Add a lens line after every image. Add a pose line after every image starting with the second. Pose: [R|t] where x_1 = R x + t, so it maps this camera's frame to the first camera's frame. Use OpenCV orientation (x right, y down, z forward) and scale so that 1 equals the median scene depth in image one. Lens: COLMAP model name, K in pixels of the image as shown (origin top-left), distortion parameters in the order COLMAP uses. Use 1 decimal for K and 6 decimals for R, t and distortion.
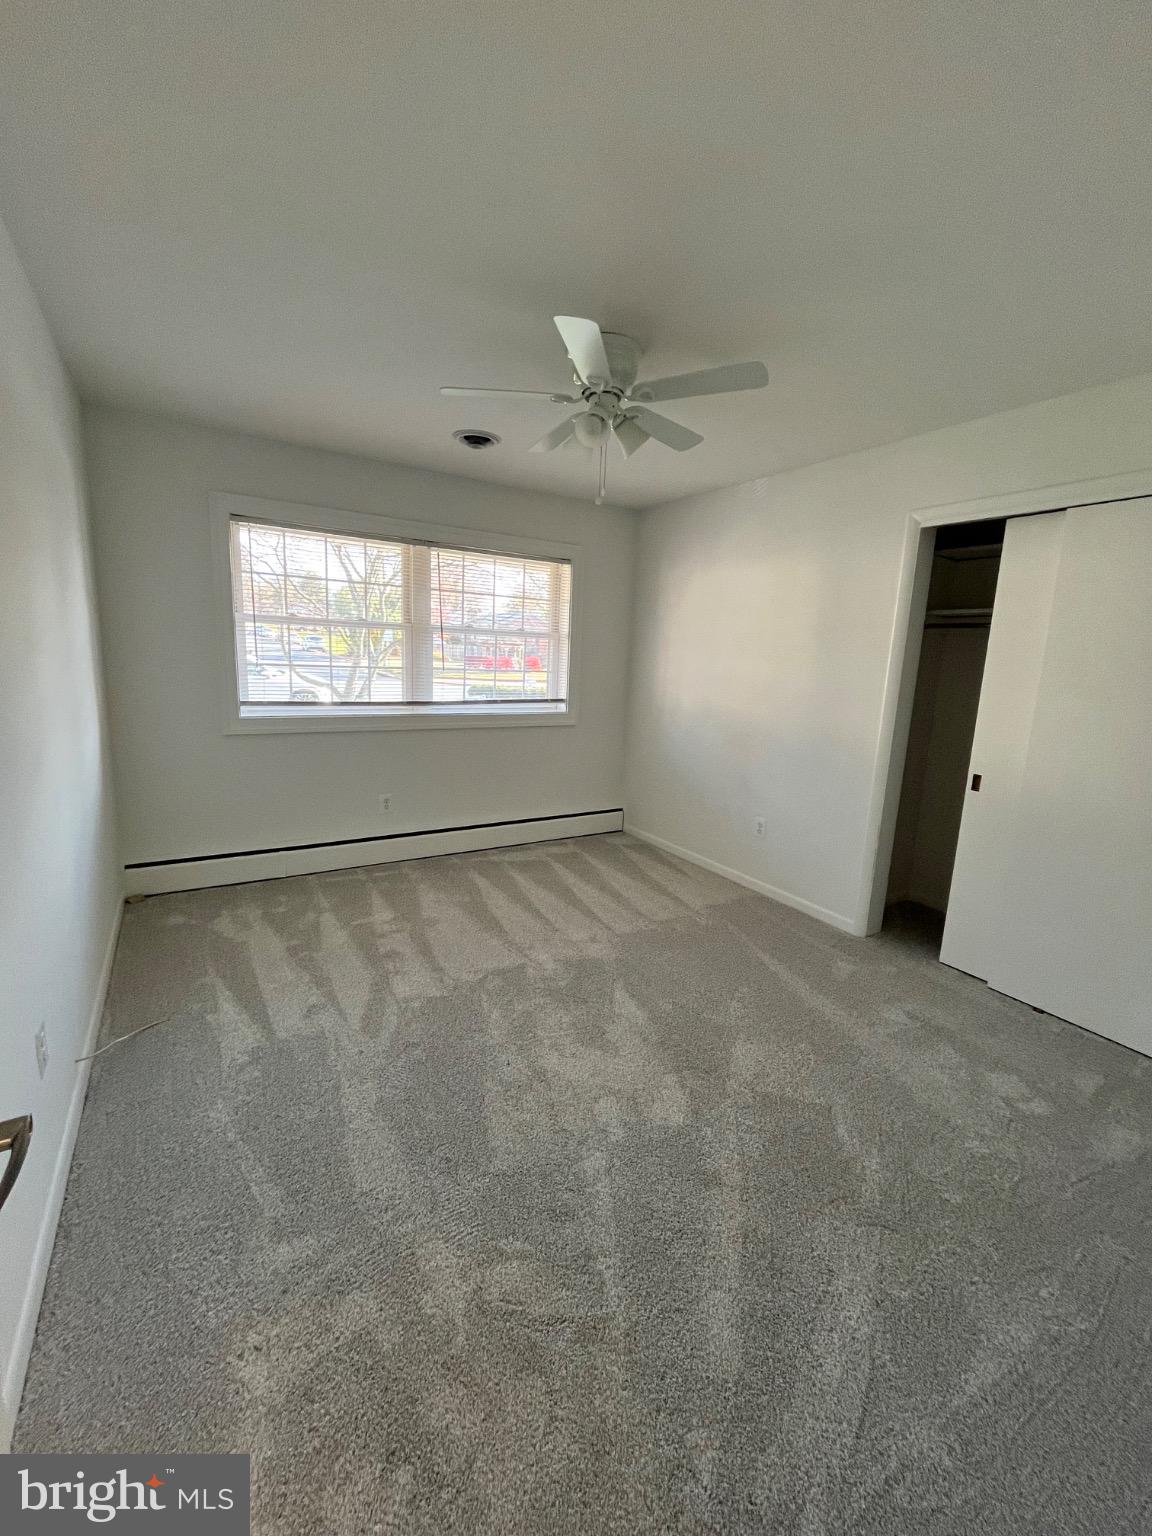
lens RADIAL K [[609.7, 0, 581.0], [0, 609.7, 759.3], [0, 0, 1]] dist [-0.001382, -0.000007]
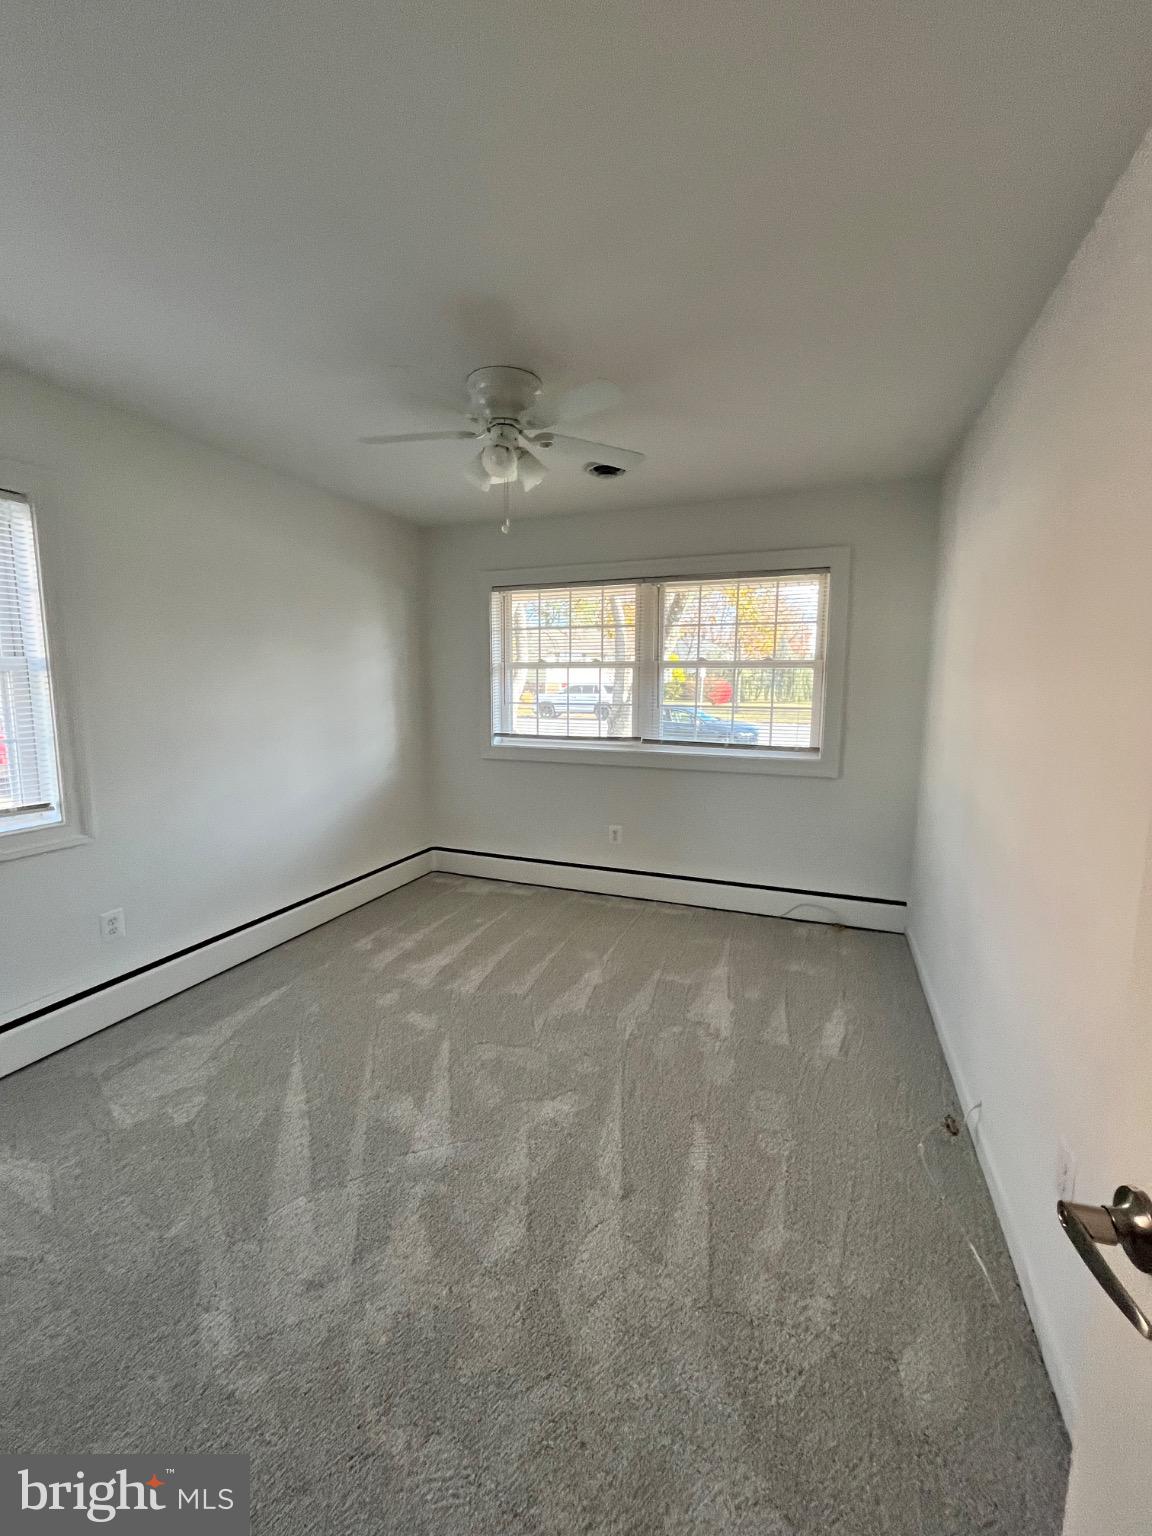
lens RADIAL K [[609.7, 0, 581.0], [0, 609.7, 759.3], [0, 0, 1]] dist [-0.001382, -0.000007]
pose [[0.616482, 0.057504, -0.785266, 0.691639], [-0.113645, 0.993385, -0.016474, -0.052822], [0.779124, 0.099397, 0.618939, 0.479433]]
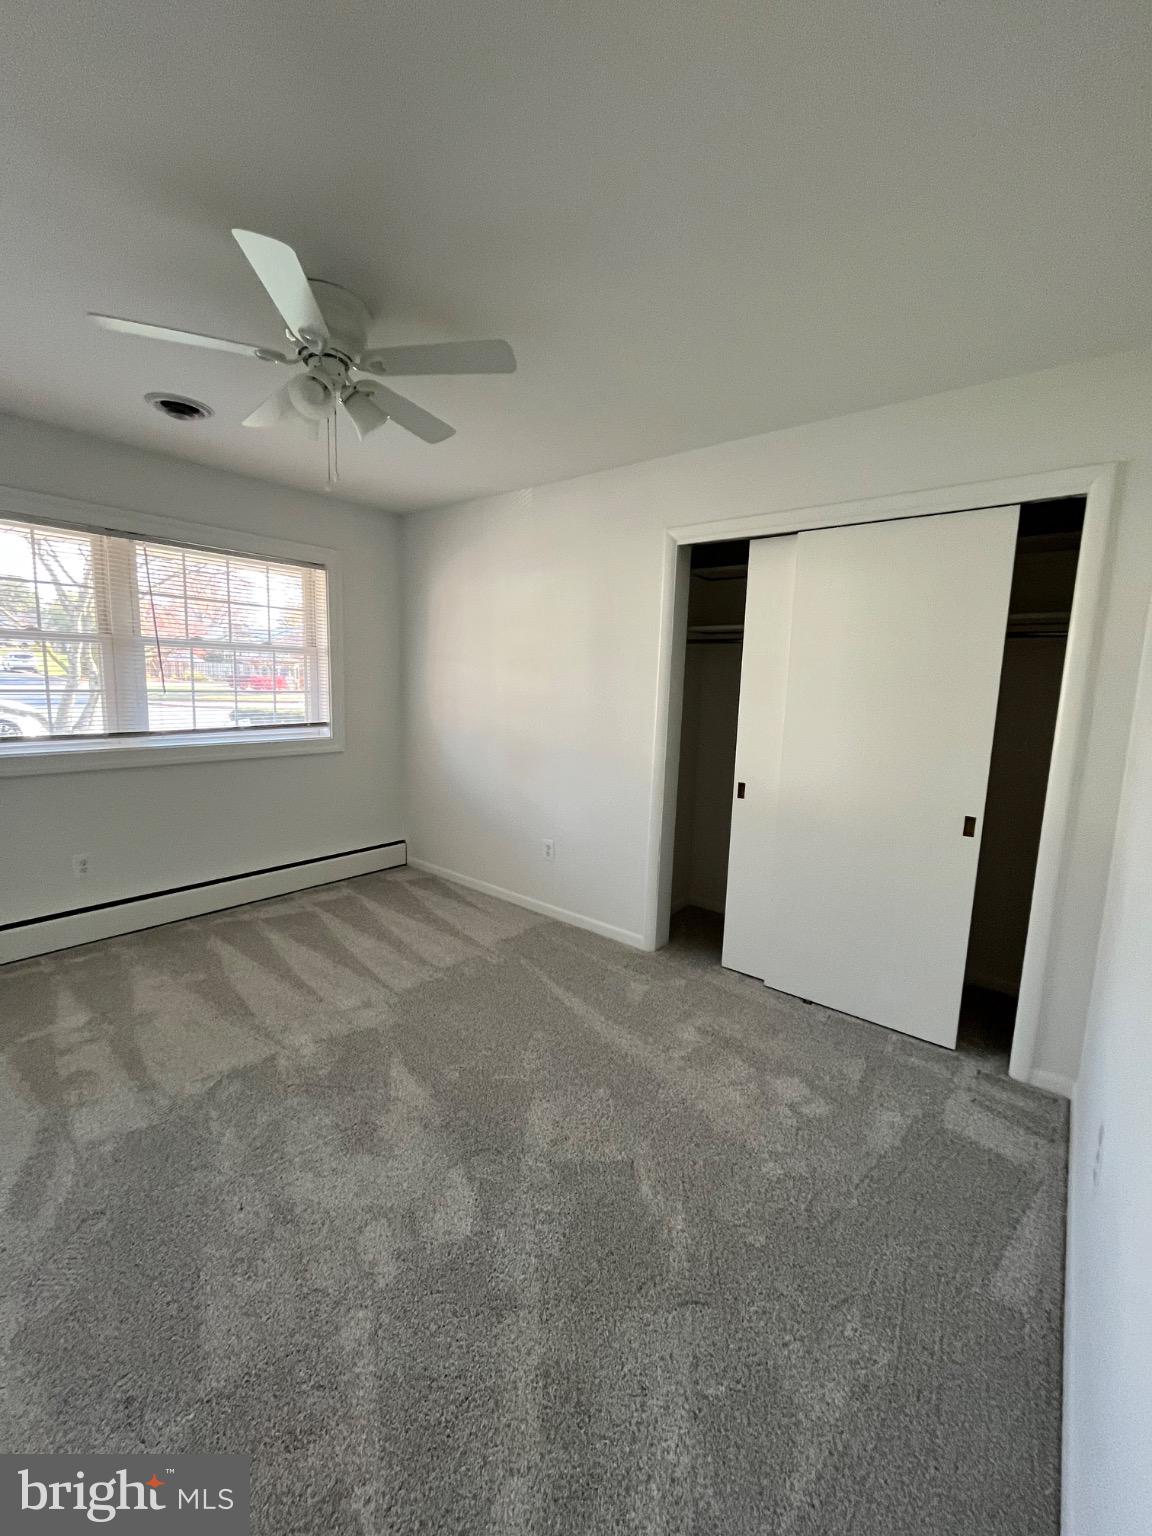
lens RADIAL K [[609.7, 0, 581.0], [0, 609.7, 759.3], [0, 0, 1]] dist [-0.001382, -0.000007]
pose [[0.943480, -0.055515, 0.326748, 0.047693], [0.064396, 0.997789, -0.016417, -0.013998], [-0.325114, 0.036530, 0.944969, 0.093487]]
